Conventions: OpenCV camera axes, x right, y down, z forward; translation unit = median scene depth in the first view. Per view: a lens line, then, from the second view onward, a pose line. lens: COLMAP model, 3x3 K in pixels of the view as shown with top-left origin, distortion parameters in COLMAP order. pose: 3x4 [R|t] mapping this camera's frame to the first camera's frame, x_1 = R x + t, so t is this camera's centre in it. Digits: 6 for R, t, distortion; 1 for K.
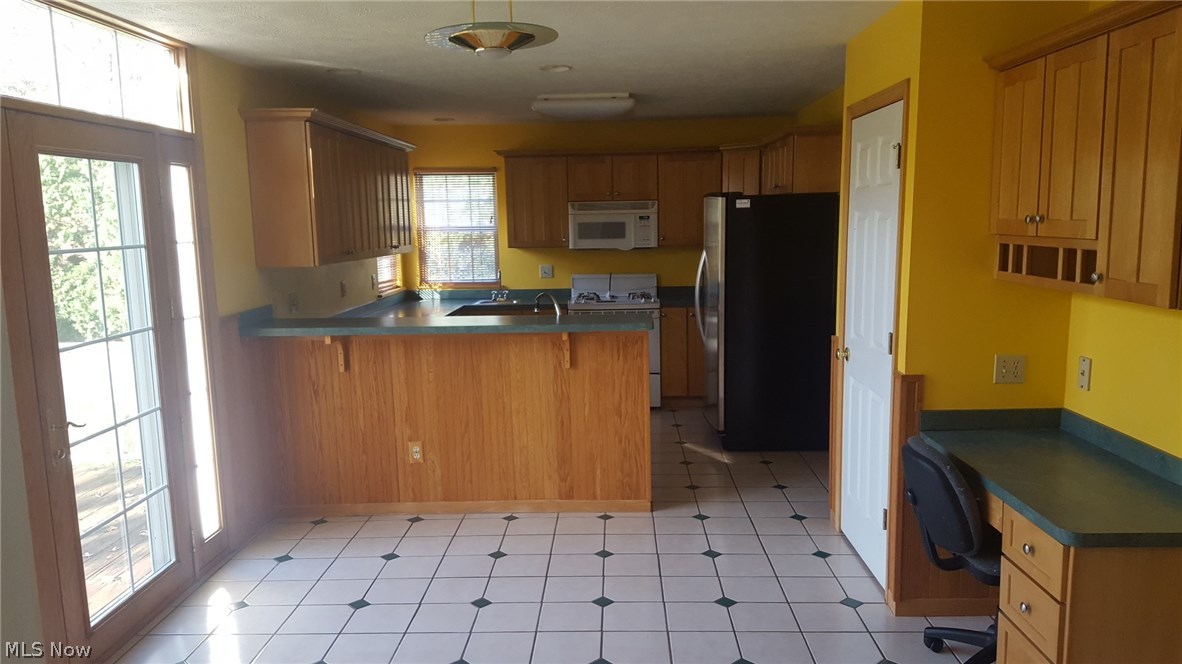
lens RADIAL K [[879.1, 0, 588.8], [0, 879.1, 356.1], [0, 0, 1]] dist [0.093109, -0.139192]
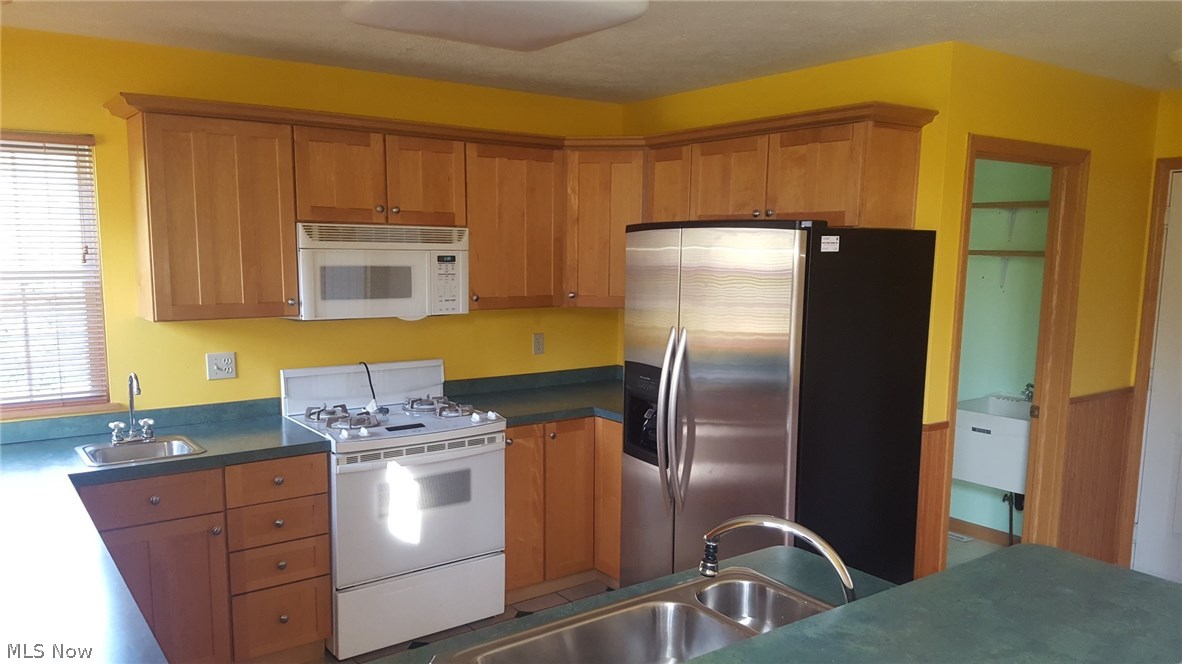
lens RADIAL K [[870.2, 0, 589.1], [0, 870.2, 366.0], [0, 0, 1]] dist [0.155354, -0.251721]
pose [[0.787255, -0.060405, 0.613661, -0.195198], [0.072143, 0.997378, 0.005625, -0.089545], [-0.612392, 0.039843, 0.789549, 0.533589]]
